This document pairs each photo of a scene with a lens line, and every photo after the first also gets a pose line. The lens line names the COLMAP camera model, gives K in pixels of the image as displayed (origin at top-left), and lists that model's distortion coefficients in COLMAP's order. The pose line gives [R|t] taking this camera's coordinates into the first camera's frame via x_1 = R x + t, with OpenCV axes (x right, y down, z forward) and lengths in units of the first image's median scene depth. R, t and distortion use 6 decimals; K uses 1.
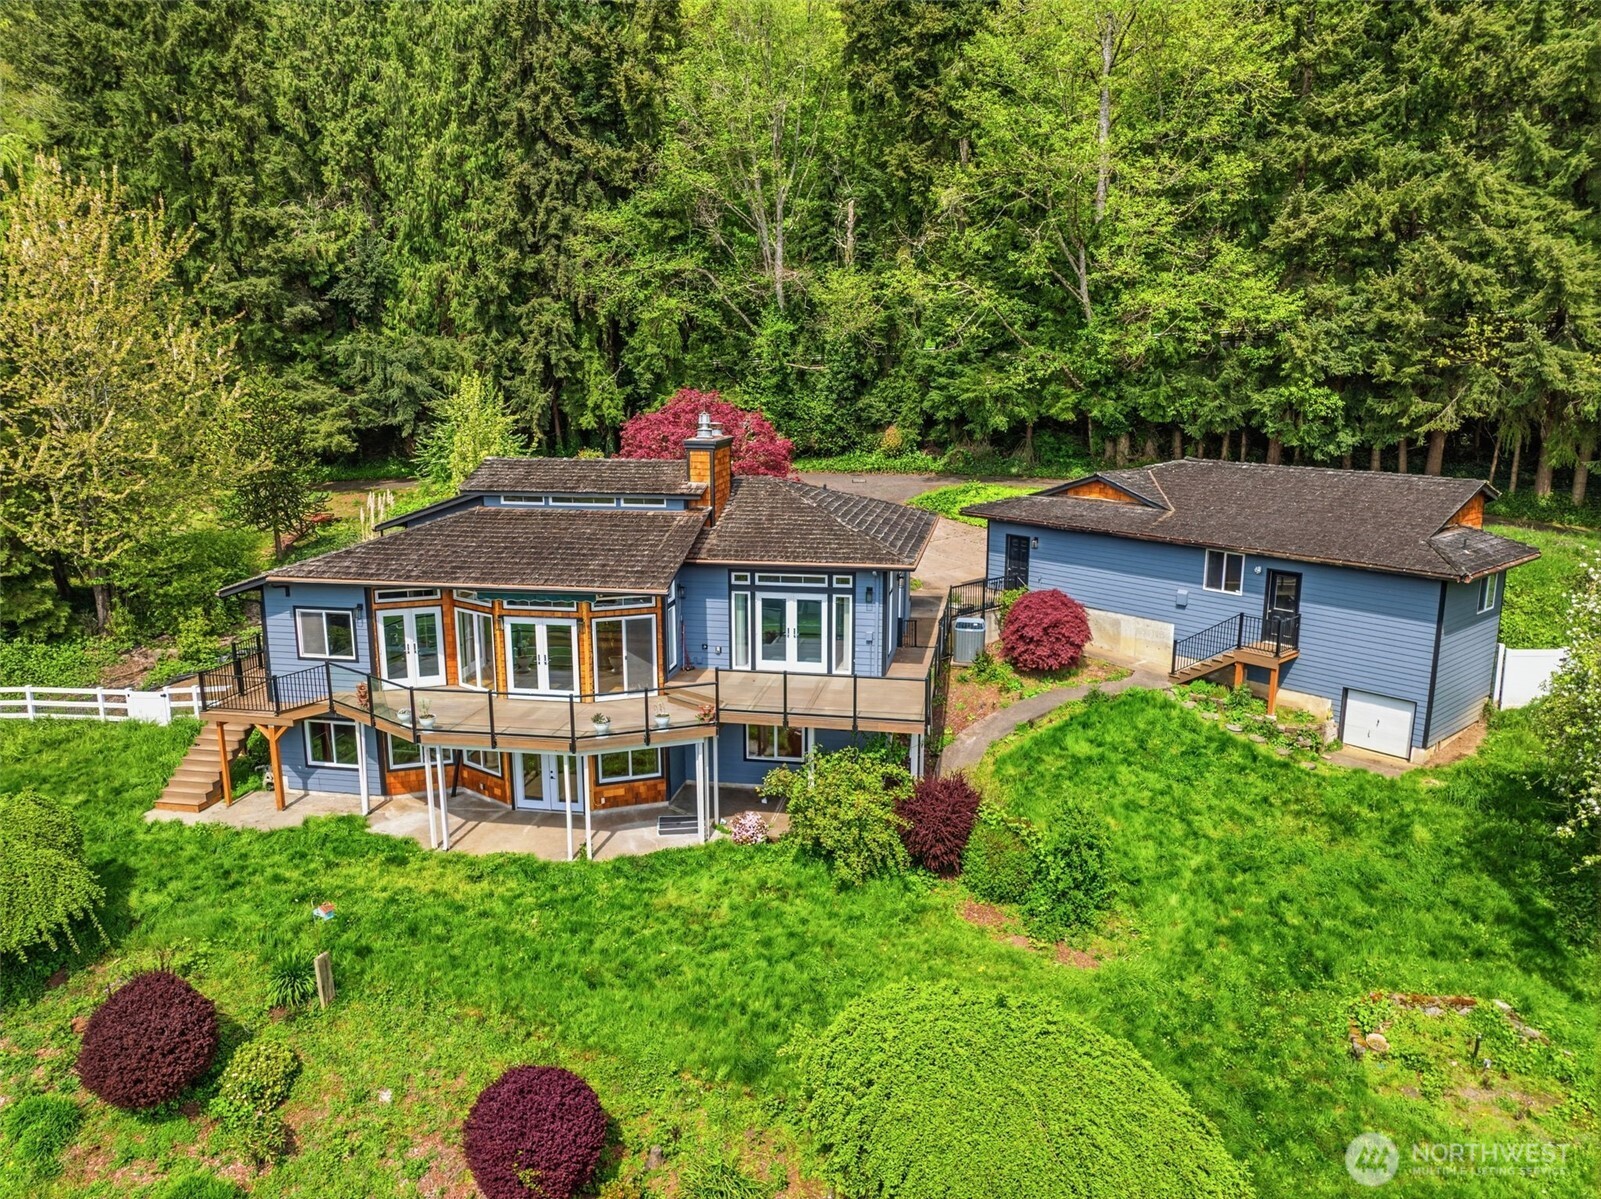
lens RADIAL K [[1130.8, 0, 795.8], [0, 1130.8, 603.7], [0, 0, 1]] dist [-0.035355, -0.005597]
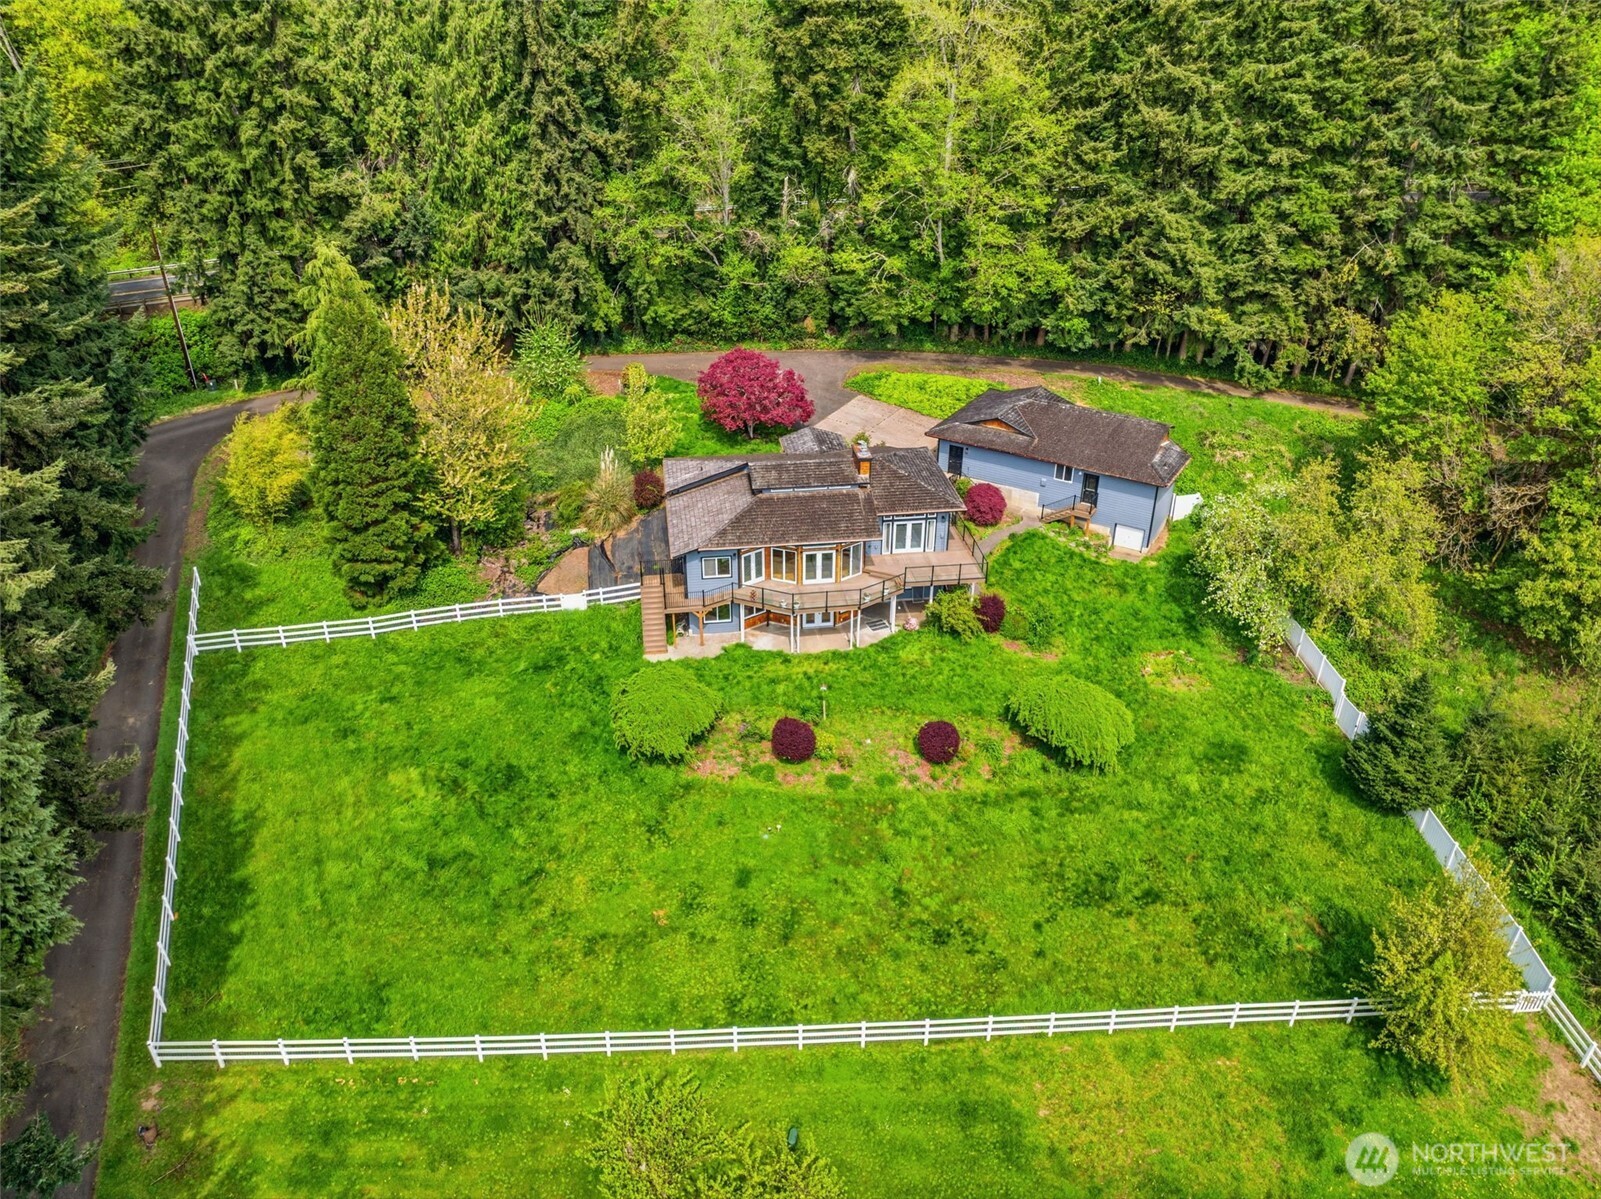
lens RADIAL K [[1130.8, 0, 803.2], [0, 1130.8, 593.0], [0, 0, 1]] dist [-0.035355, -0.005597]
pose [[0.951687, -0.143727, 0.271358, -0.550764], [0.059348, 0.953127, 0.296692, -0.363753], [-0.301281, -0.266254, 0.915608, -0.695765]]
